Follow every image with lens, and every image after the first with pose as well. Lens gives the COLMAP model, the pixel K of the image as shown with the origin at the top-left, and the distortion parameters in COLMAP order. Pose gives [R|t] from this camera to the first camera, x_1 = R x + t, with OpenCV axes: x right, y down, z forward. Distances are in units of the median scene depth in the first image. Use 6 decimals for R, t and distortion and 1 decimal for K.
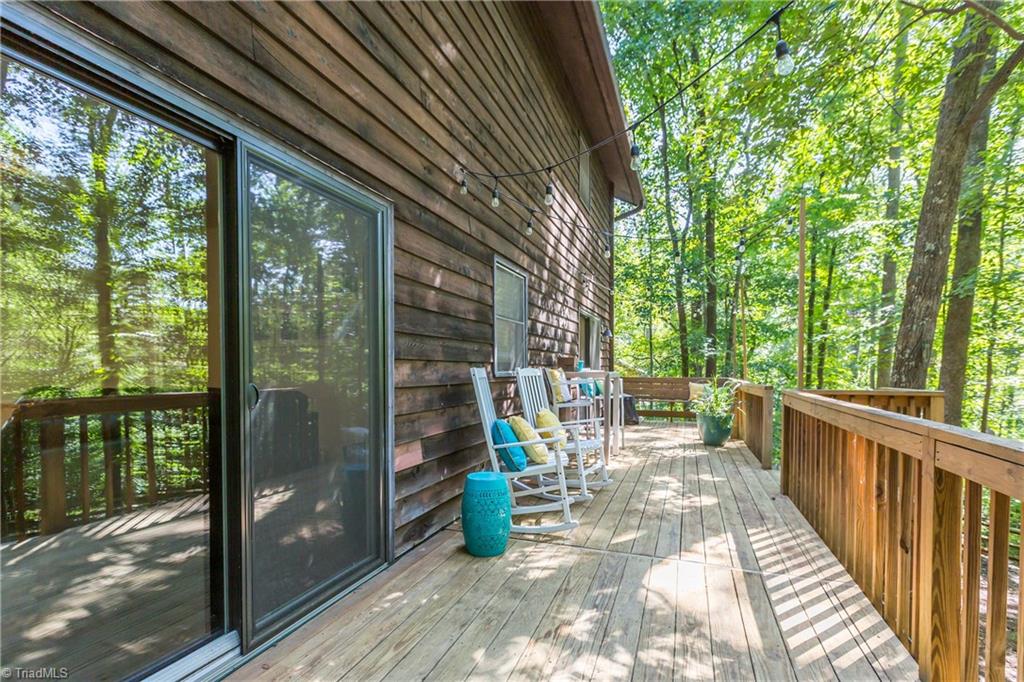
lens RADIAL K [[468.7, 0, 512.5], [0, 468.7, 373.0], [0, 0, 1]] dist [0.000351, 0.000083]
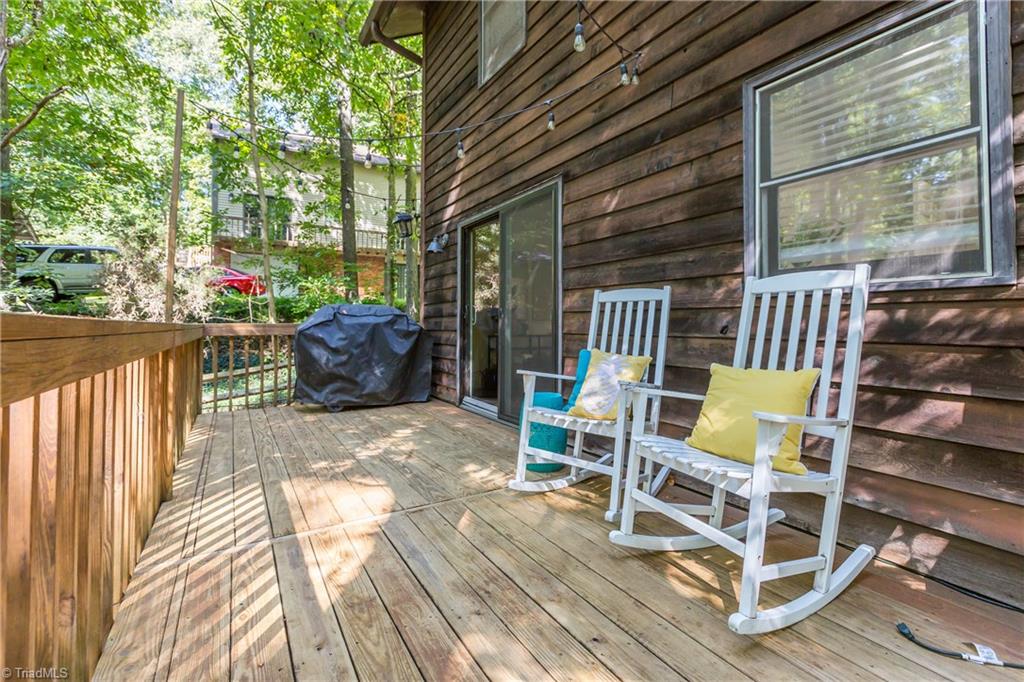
lens RADIAL K [[468.0, 0, 528.2], [0, 468.0, 315.2], [0, 0, 1]] dist [0.000823, 0.000221]
pose [[-0.603590, -0.019489, -0.797057, 0.829293], [-0.012011, 0.999810, -0.015351, 0.059553], [0.797204, 0.000308, -0.603709, 1.665006]]
